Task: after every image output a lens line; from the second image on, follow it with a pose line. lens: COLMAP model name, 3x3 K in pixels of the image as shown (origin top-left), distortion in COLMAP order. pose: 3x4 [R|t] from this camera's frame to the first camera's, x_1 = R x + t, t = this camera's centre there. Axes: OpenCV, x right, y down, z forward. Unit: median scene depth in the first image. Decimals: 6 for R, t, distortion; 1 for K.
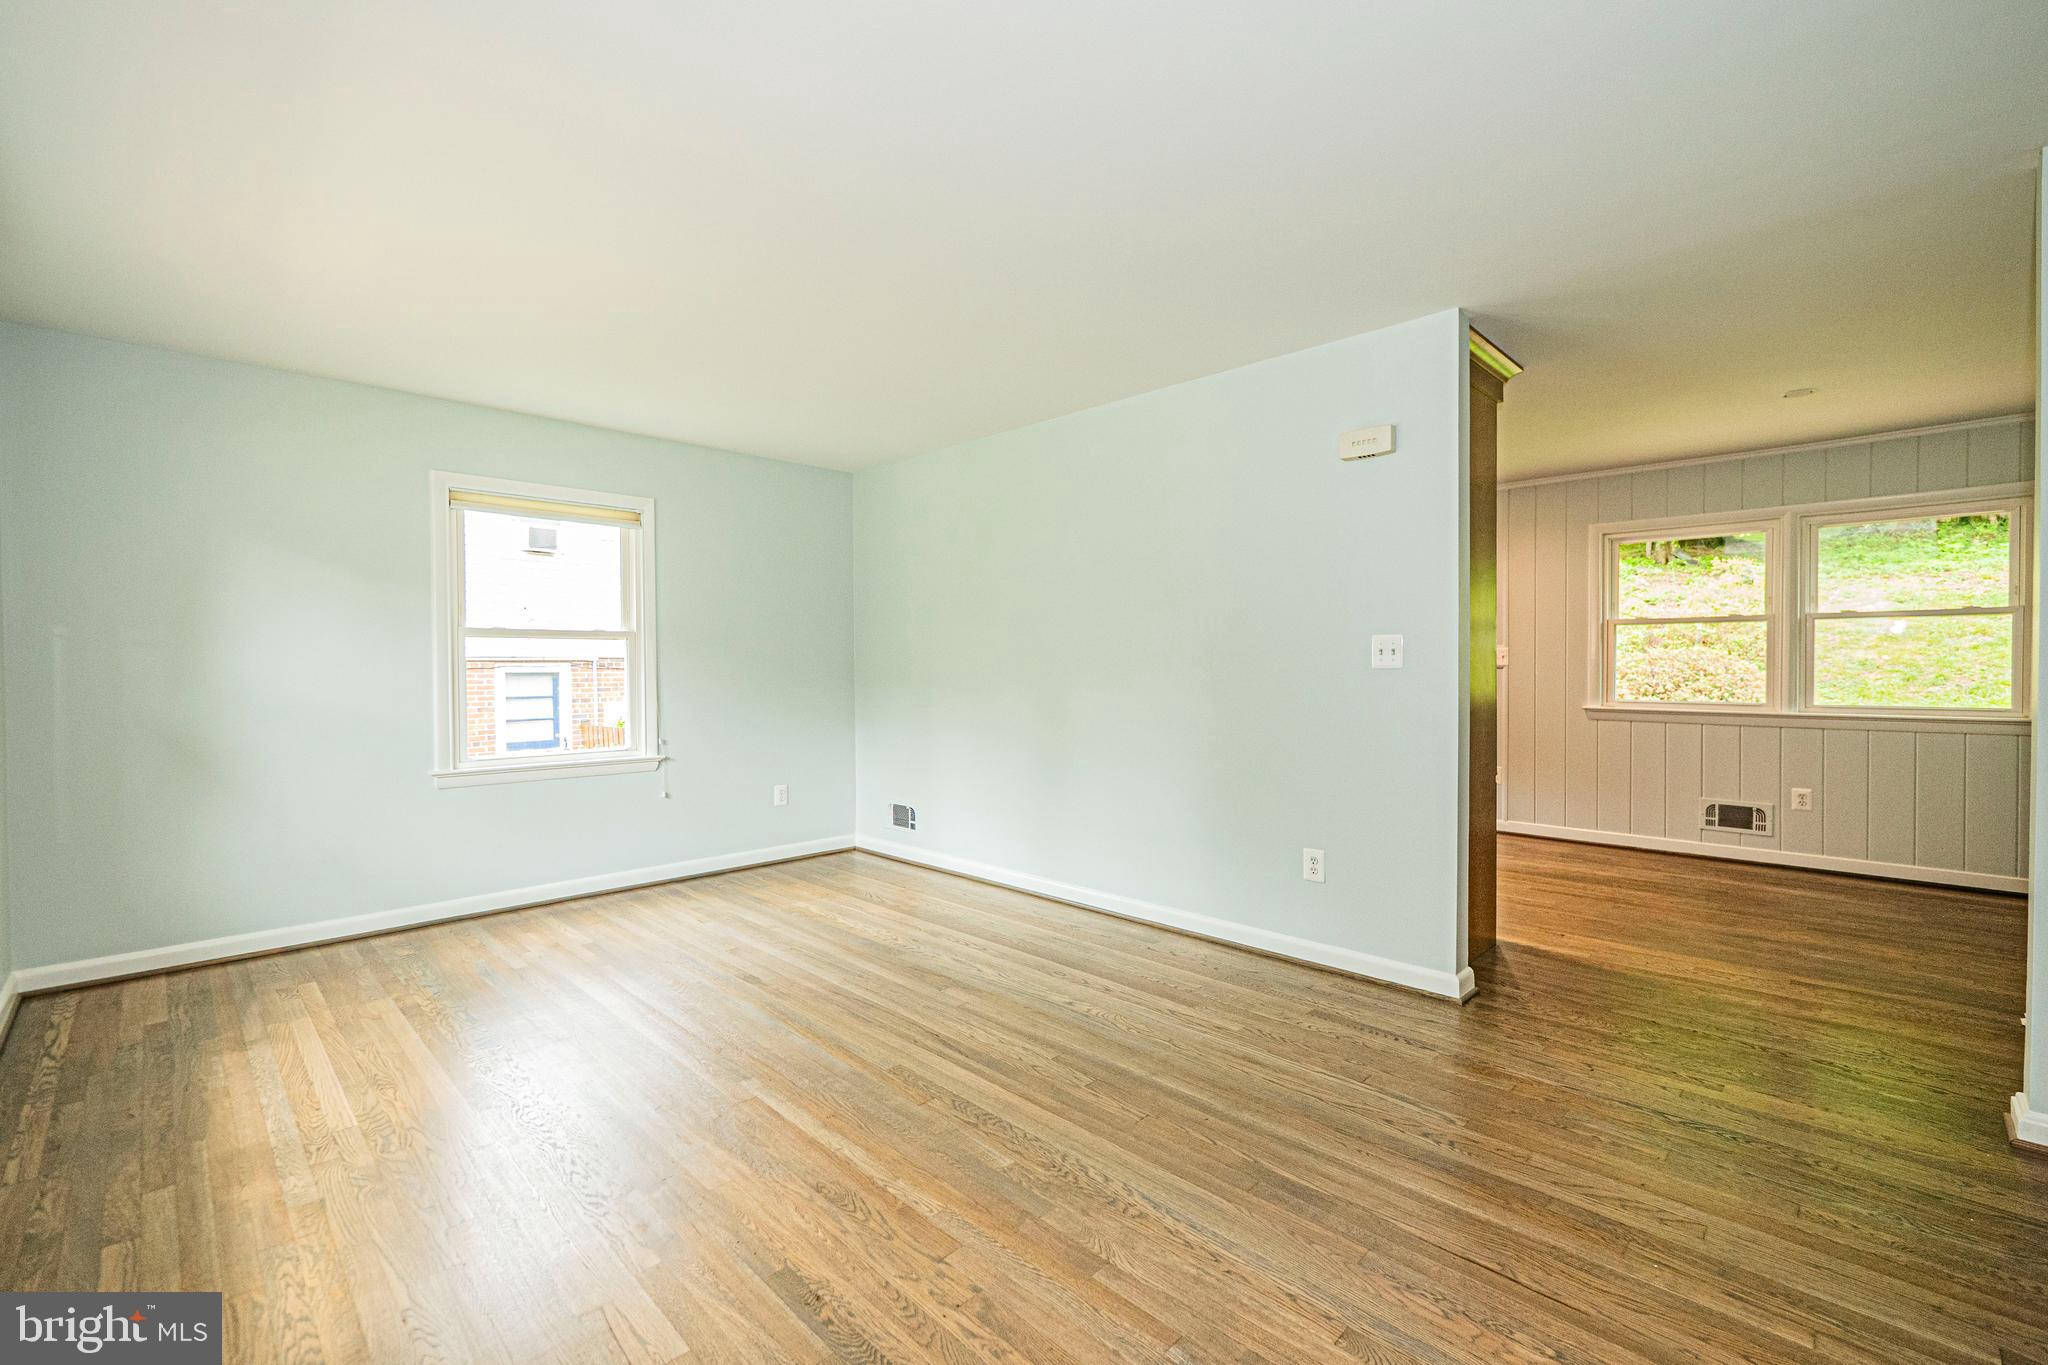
lens RADIAL K [[868.7, 0, 1020.7], [0, 868.7, 670.7], [0, 0, 1]] dist [-0.006515, 0.001164]
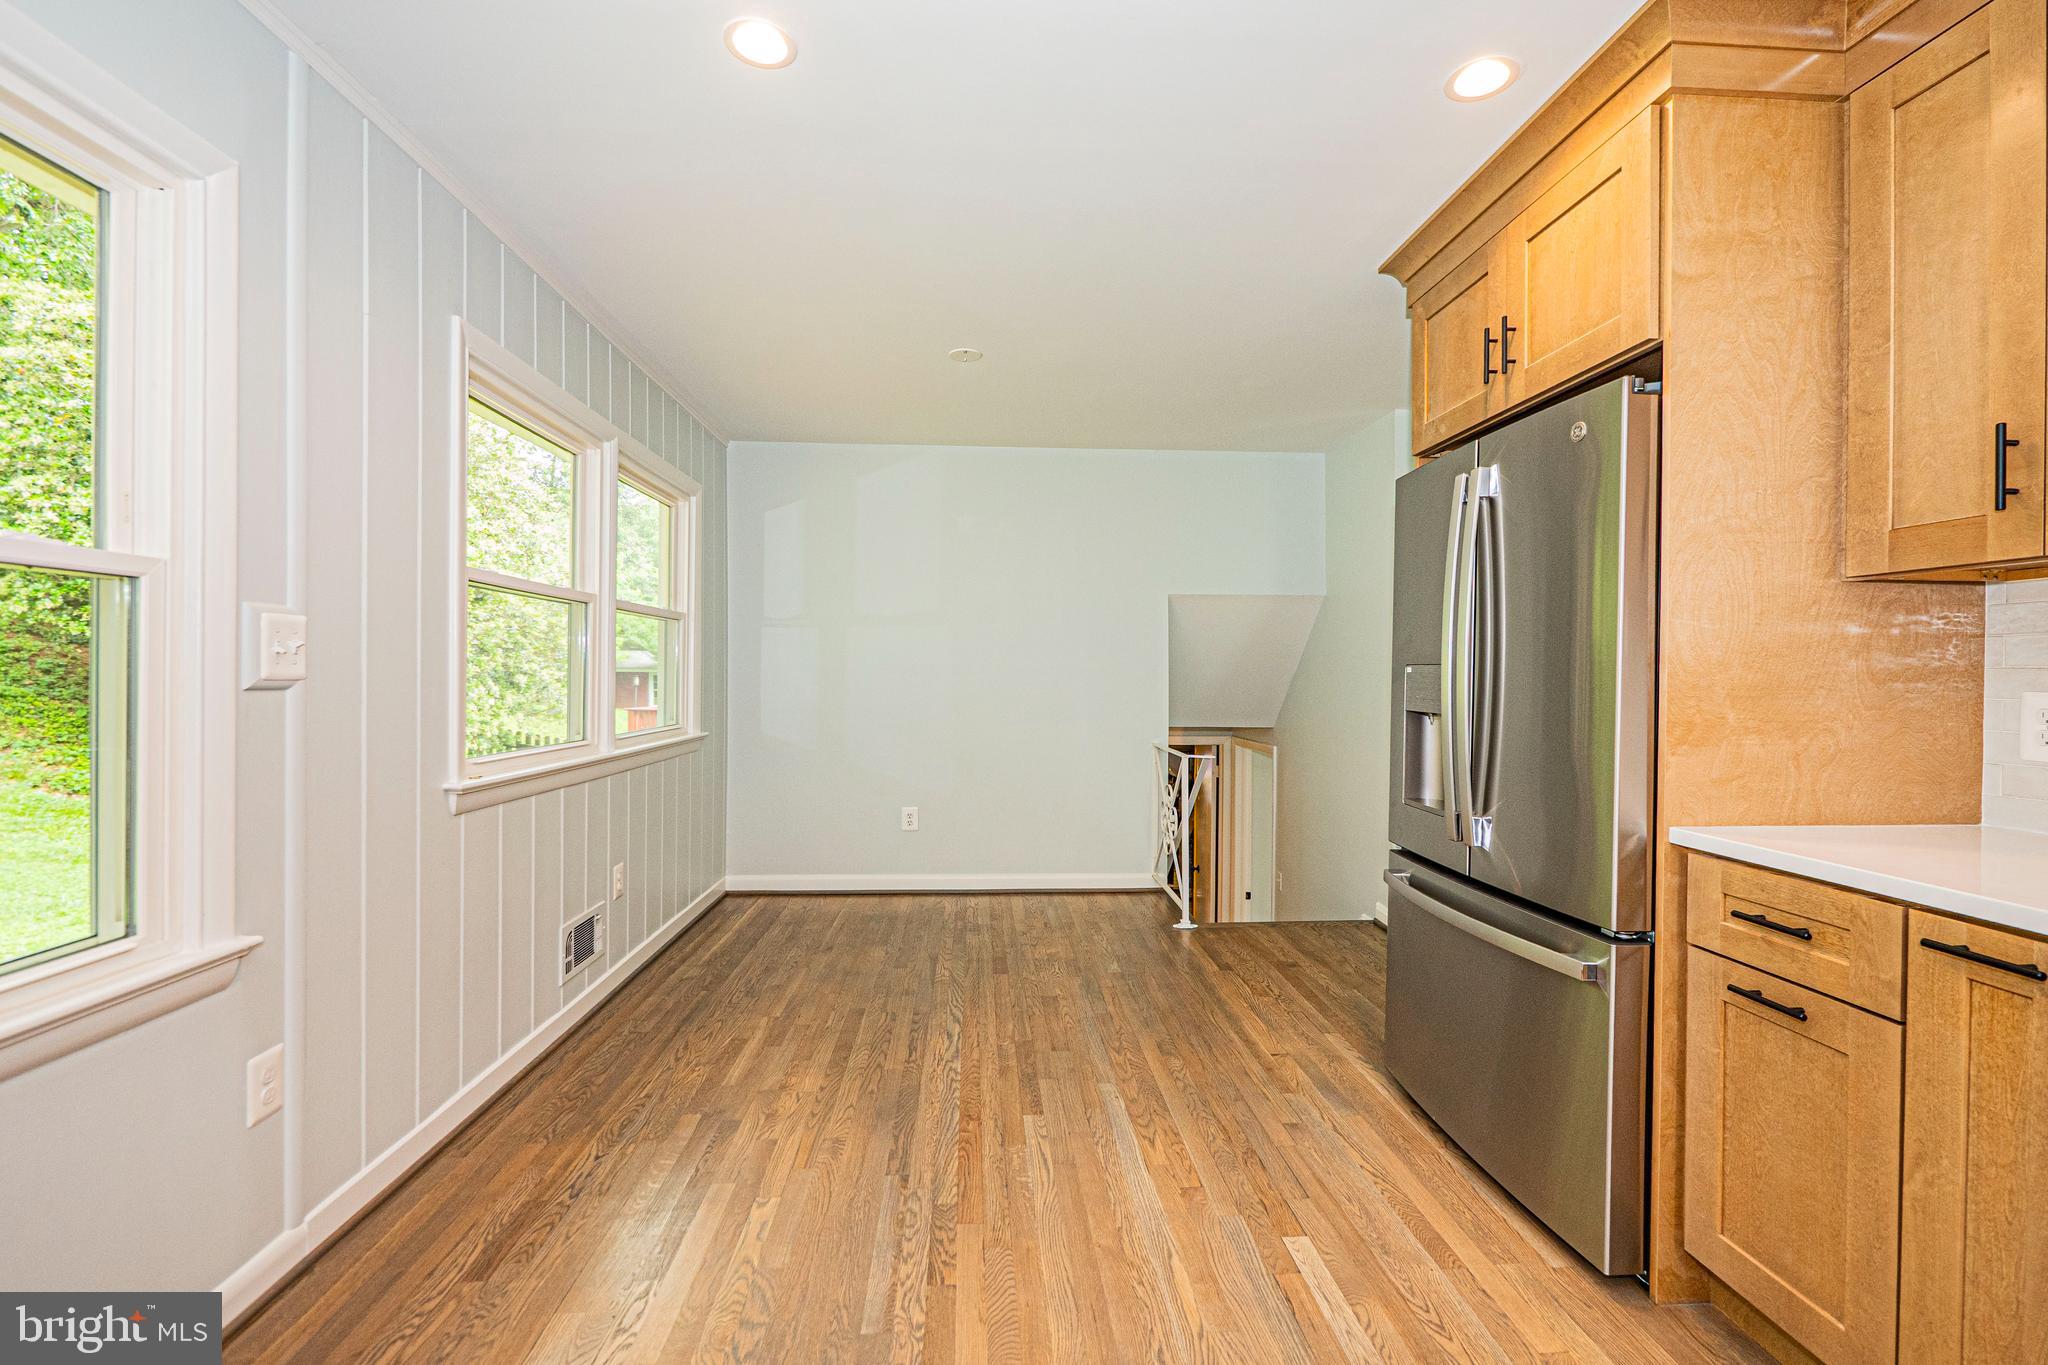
lens RADIAL K [[868.7, 0, 1028.8], [0, 868.7, 680.7], [0, 0, 1]] dist [-0.006515, 0.001164]
pose [[-0.751238, -0.006892, 0.659995, 0.223064], [0.001237, 0.999929, 0.011850, -0.009893], [-0.660030, 0.009718, -0.751176, 1.213645]]
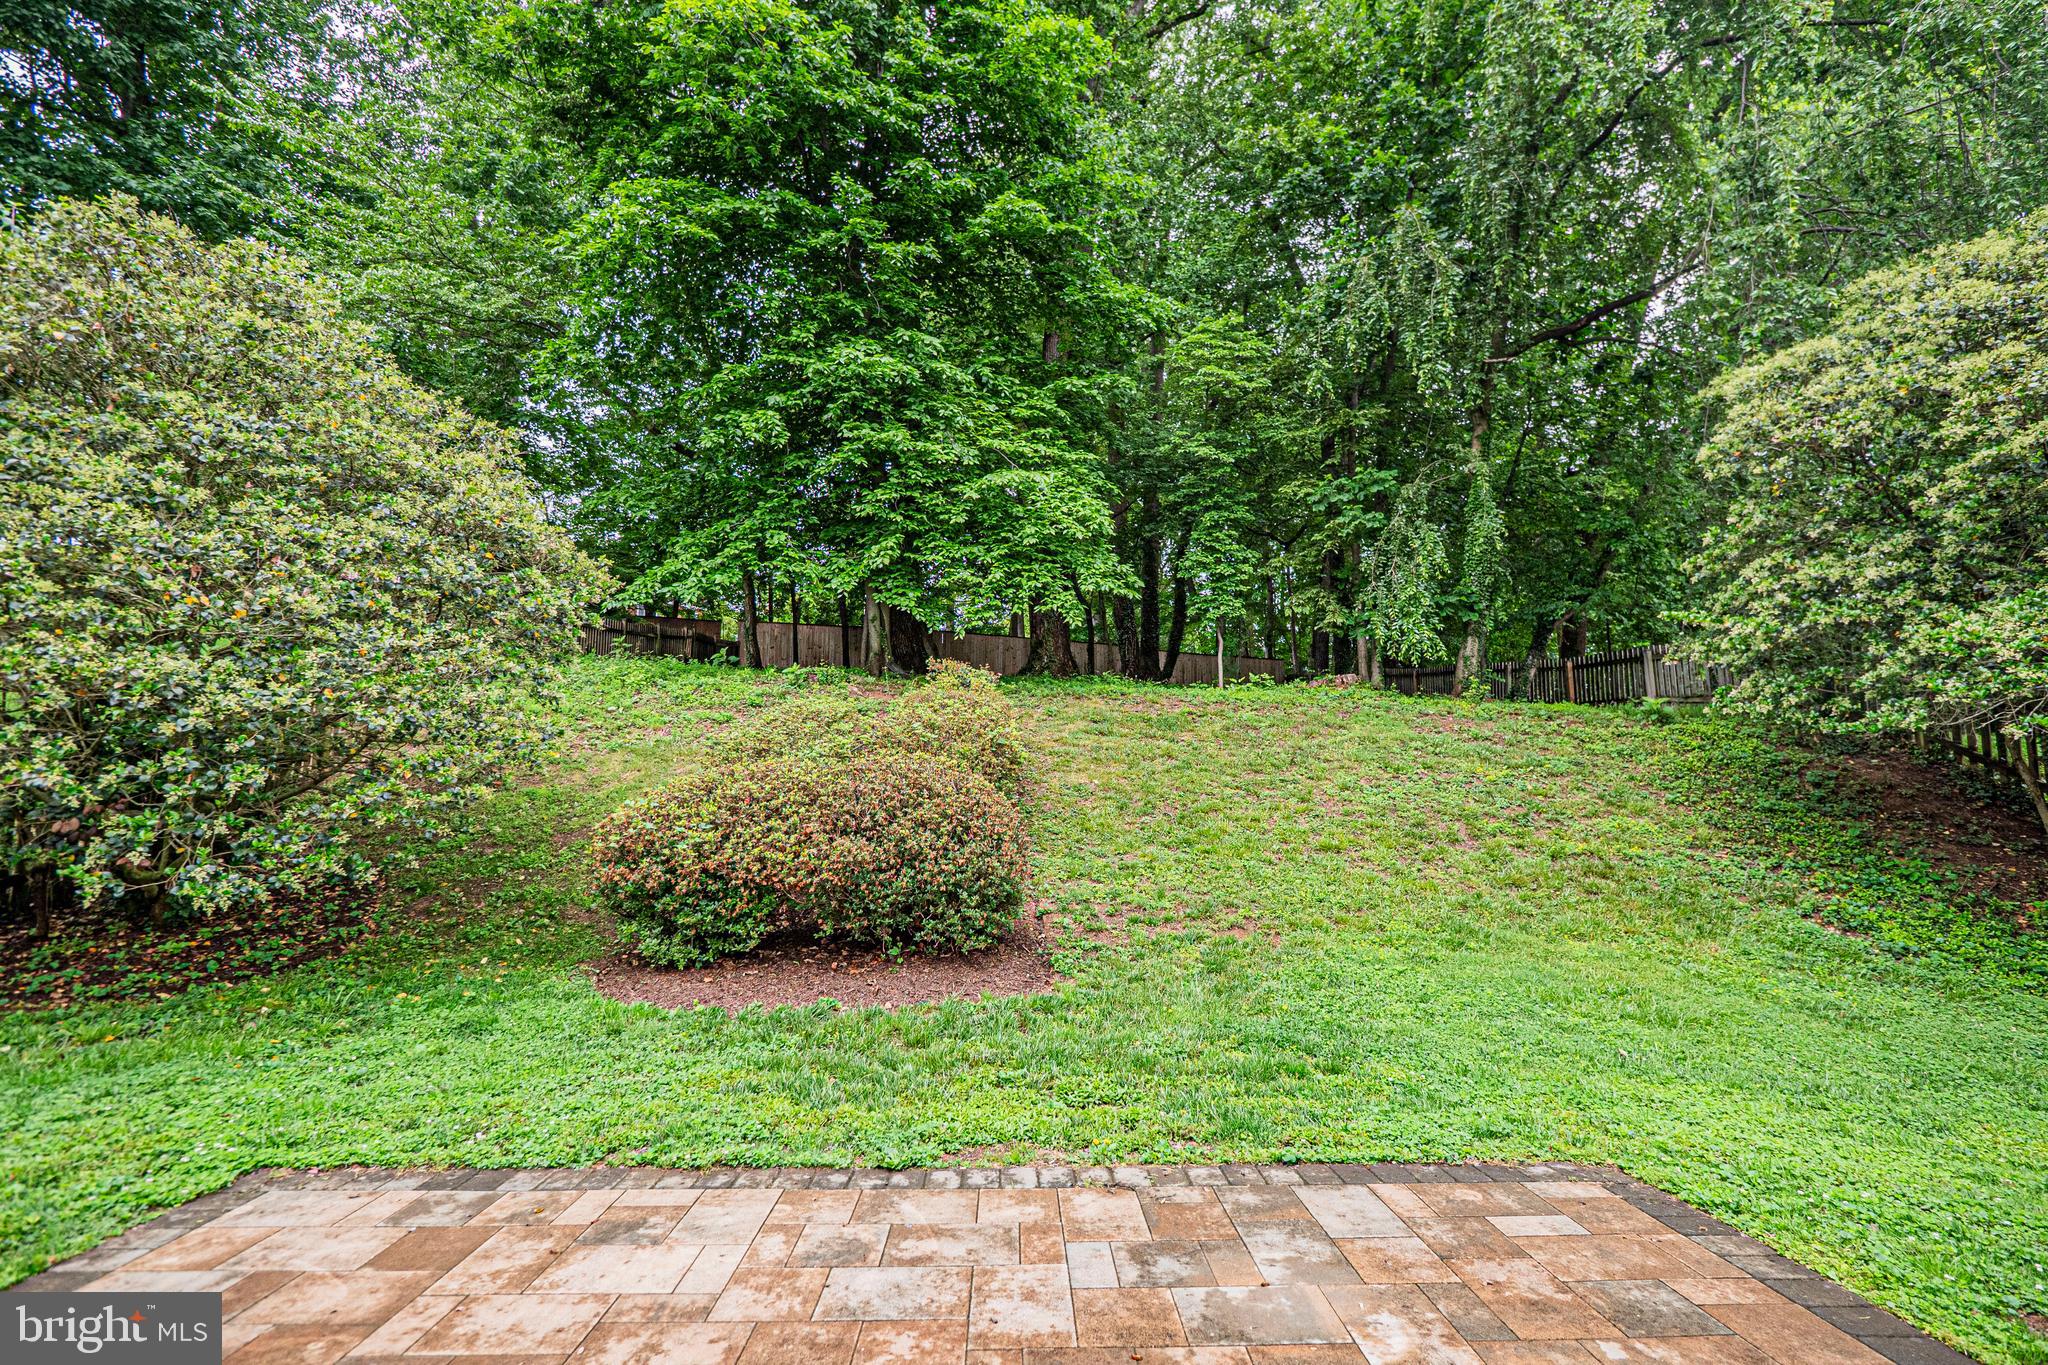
lens RADIAL K [[868.7, 0, 1022.3], [0, 868.7, 689.3], [0, 0, 1]] dist [-0.006515, 0.001164]
pose [[0.695169, 0.097595, 0.712190, 0.855450], [0.009666, 0.989382, -0.145016, 0.040263], [-0.718781, 0.107694, 0.686845, 1.139280]]
